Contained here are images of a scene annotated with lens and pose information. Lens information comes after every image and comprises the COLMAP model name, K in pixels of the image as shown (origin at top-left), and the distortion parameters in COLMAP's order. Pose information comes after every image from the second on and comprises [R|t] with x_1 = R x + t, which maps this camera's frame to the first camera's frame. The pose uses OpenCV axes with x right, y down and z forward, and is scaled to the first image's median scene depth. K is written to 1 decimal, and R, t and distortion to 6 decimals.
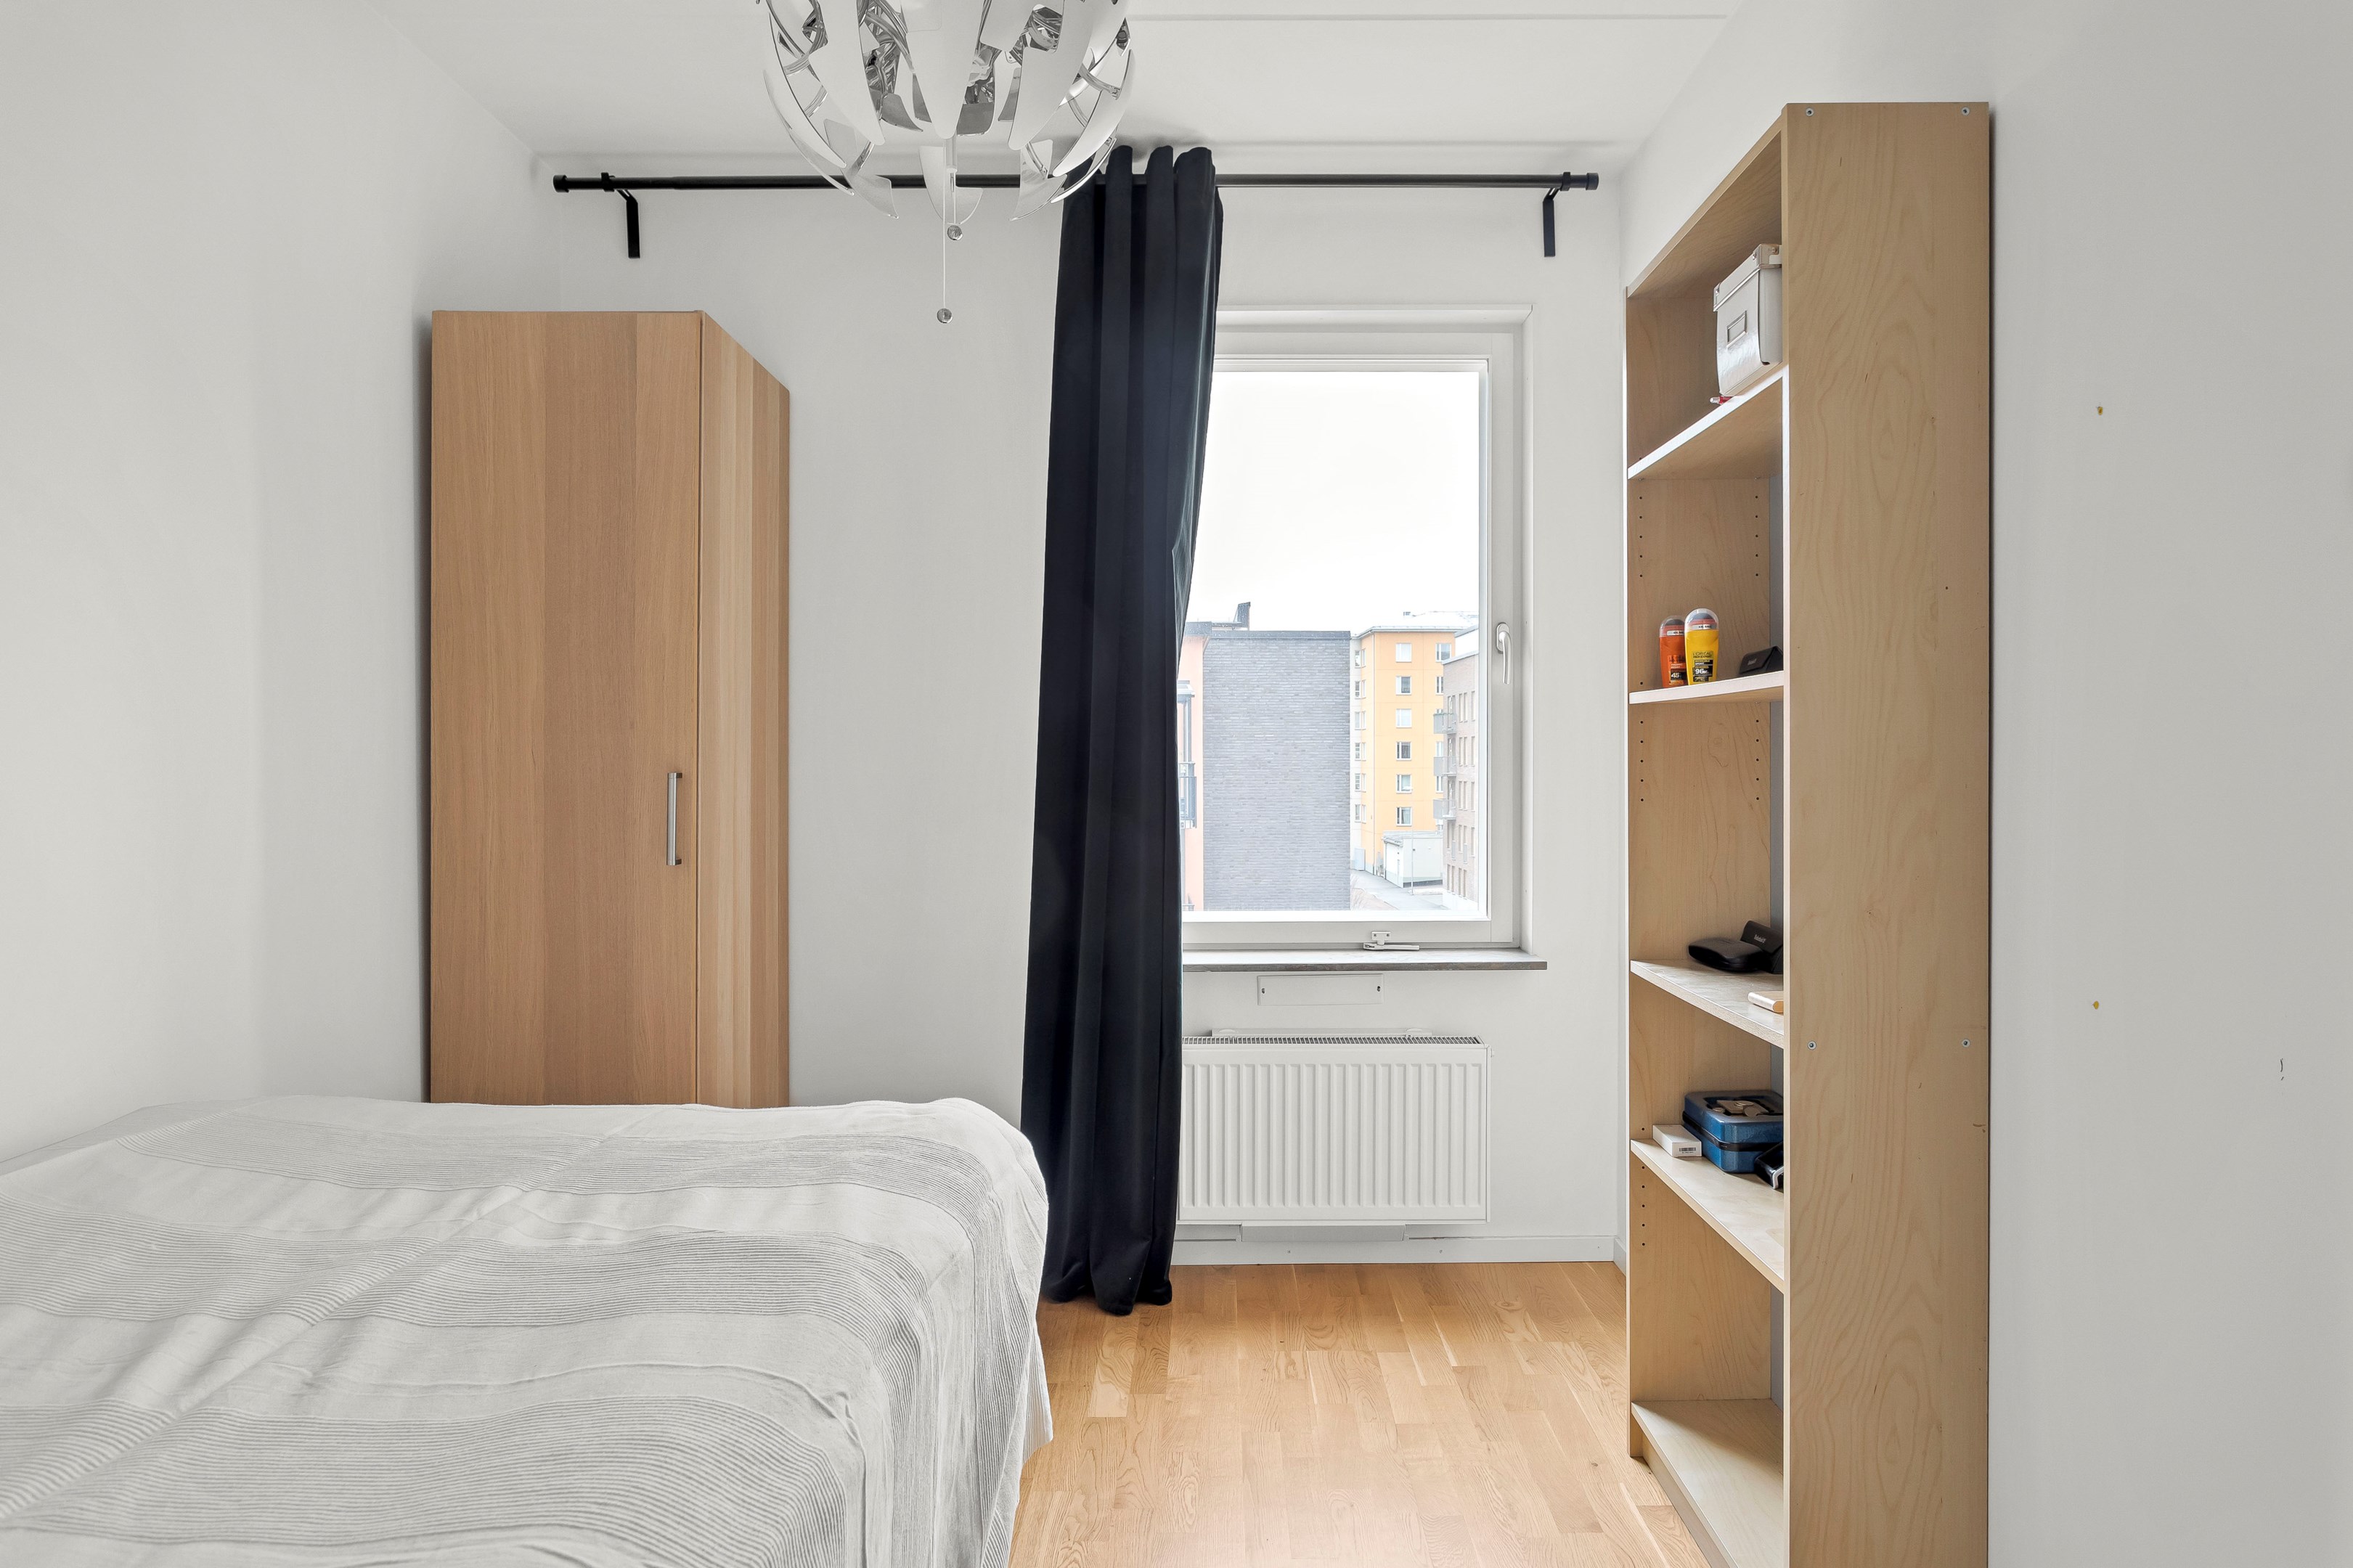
lens RADIAL K [[1402.1, 0, 1184.7], [0, 1402.1, 765.9], [0, 0, 1]] dist [-0.000207, -0.000598]
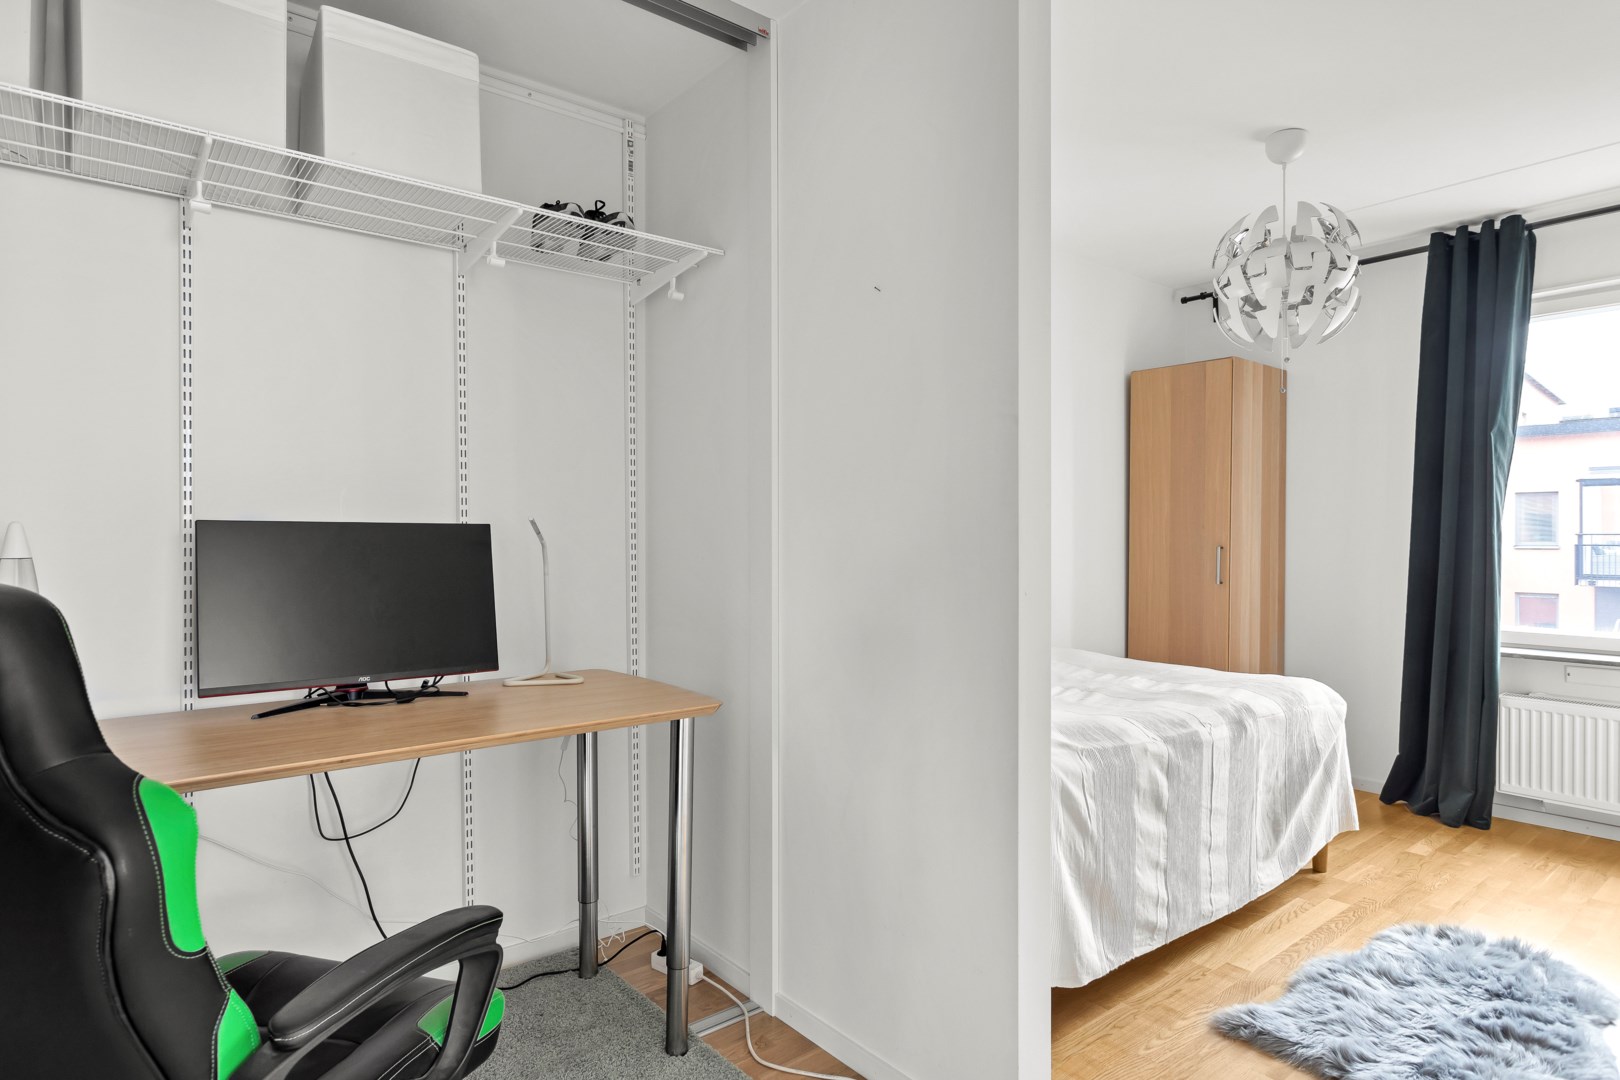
lens RADIAL K [[903.8, 0, 810.0], [0, 903.8, 540.0], [0, 0, 1]] dist [-0.004519, 0.001094]
pose [[0.644318, 0.011324, -0.764674, 0.332708], [-0.005524, 0.999933, 0.010153, -0.016431], [0.764738, -0.002318, 0.644337, -0.492661]]
